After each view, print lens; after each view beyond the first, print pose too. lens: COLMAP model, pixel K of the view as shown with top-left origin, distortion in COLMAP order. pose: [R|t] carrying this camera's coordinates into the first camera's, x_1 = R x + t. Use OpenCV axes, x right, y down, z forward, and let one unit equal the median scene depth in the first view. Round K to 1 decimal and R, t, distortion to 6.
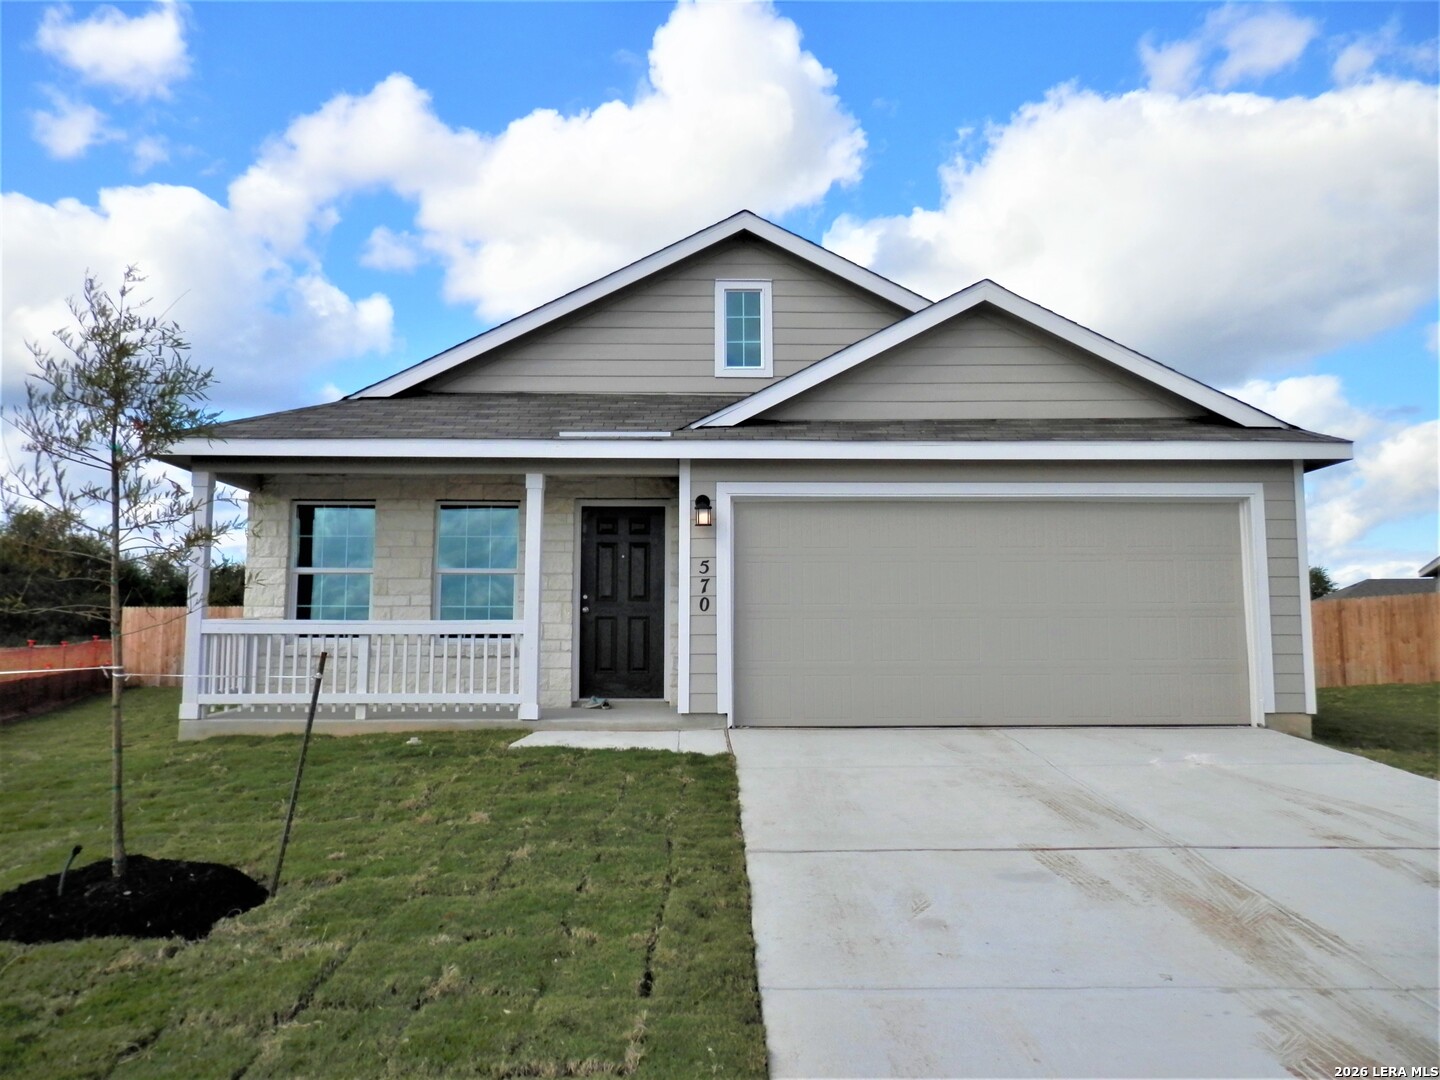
lens RADIAL K [[1066.3, 0, 688.8], [0, 1066.3, 522.6], [0, 0, 1]] dist [0.013915, -0.008052]
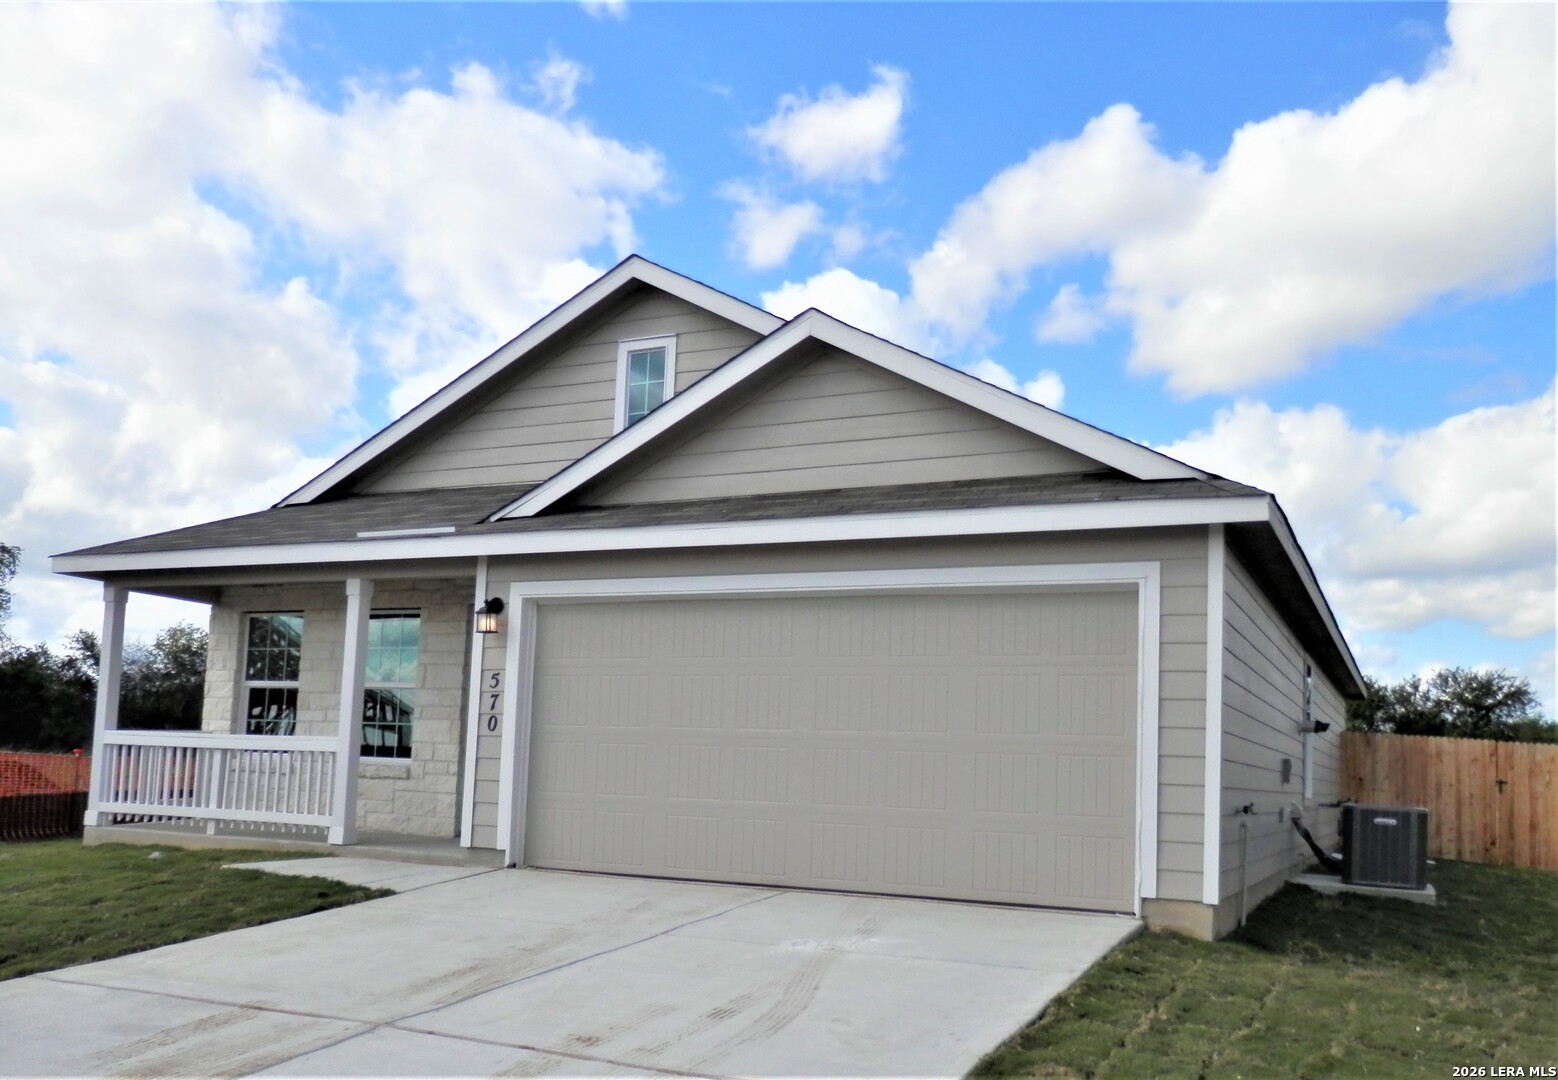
lens RADIAL K [[1298.0, 0, 869.5], [0, 1298.0, 665.4], [0, 0, 1]] dist [0.018480, 0.020527]
pose [[0.904593, -0.000541, -0.426277, 0.670448], [0.007885, 0.999849, 0.015463, 0.014042], [0.426204, -0.017349, 0.904461, 0.159305]]
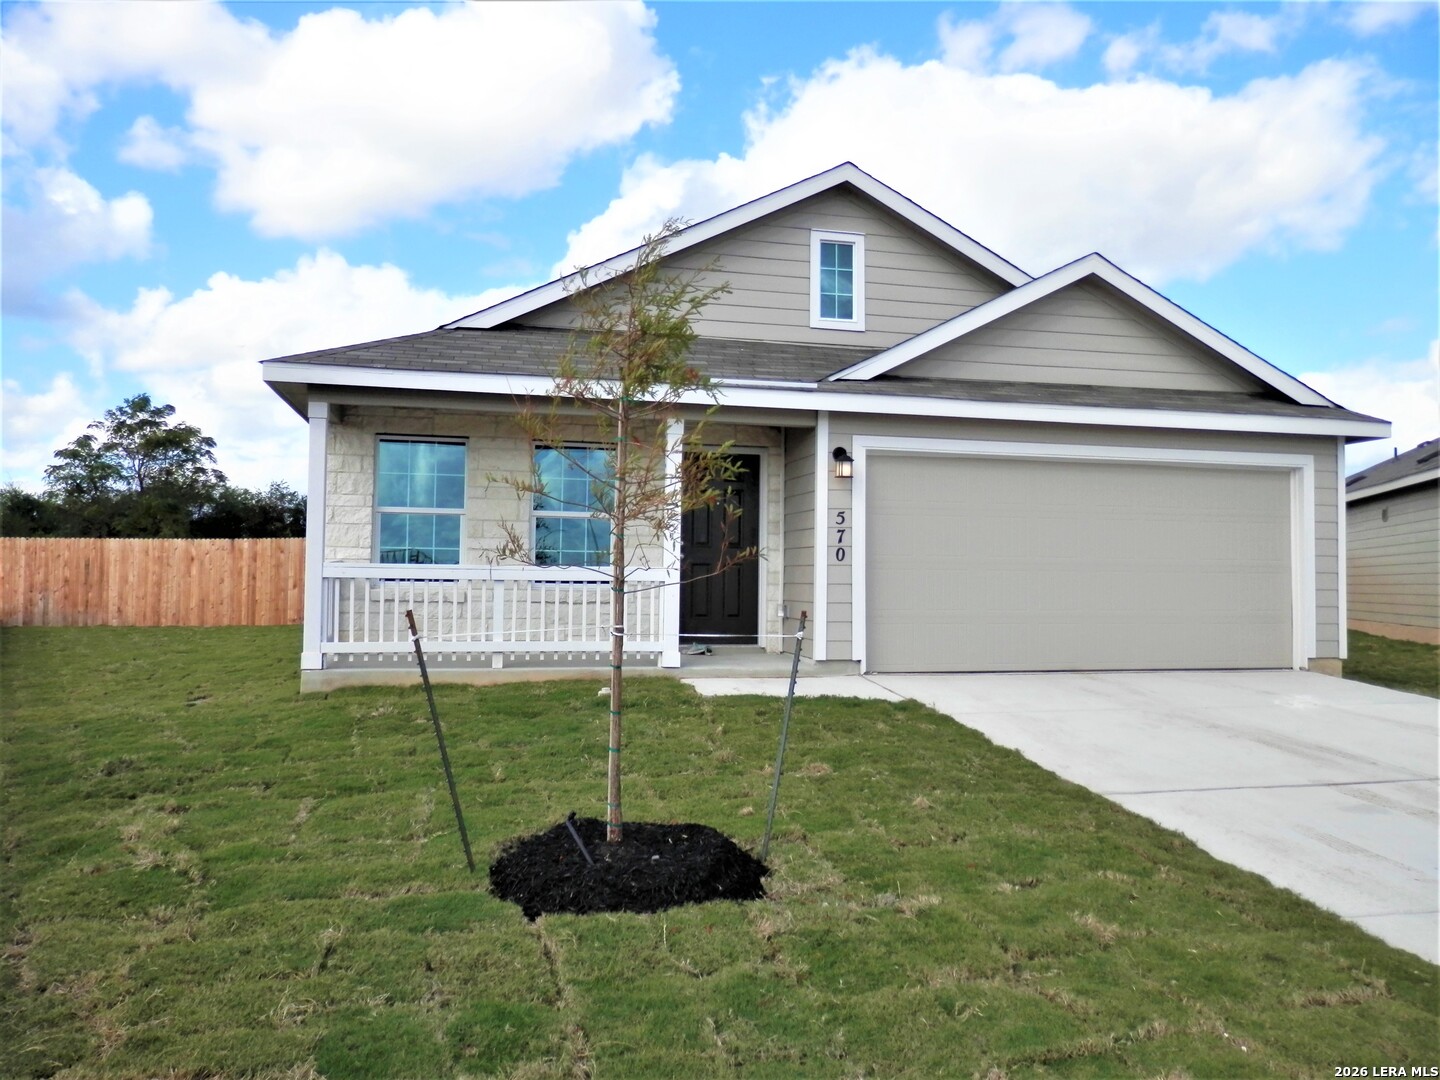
lens RADIAL K [[1066.3, 0, 702.7], [0, 1066.3, 521.9], [0, 0, 1]] dist [0.013915, -0.008052]
pose [[0.976298, 0.022967, 0.215207, -0.301754], [-0.034569, 0.998135, 0.050304, -0.000944], [-0.213650, -0.056552, 0.975272, 0.032123]]
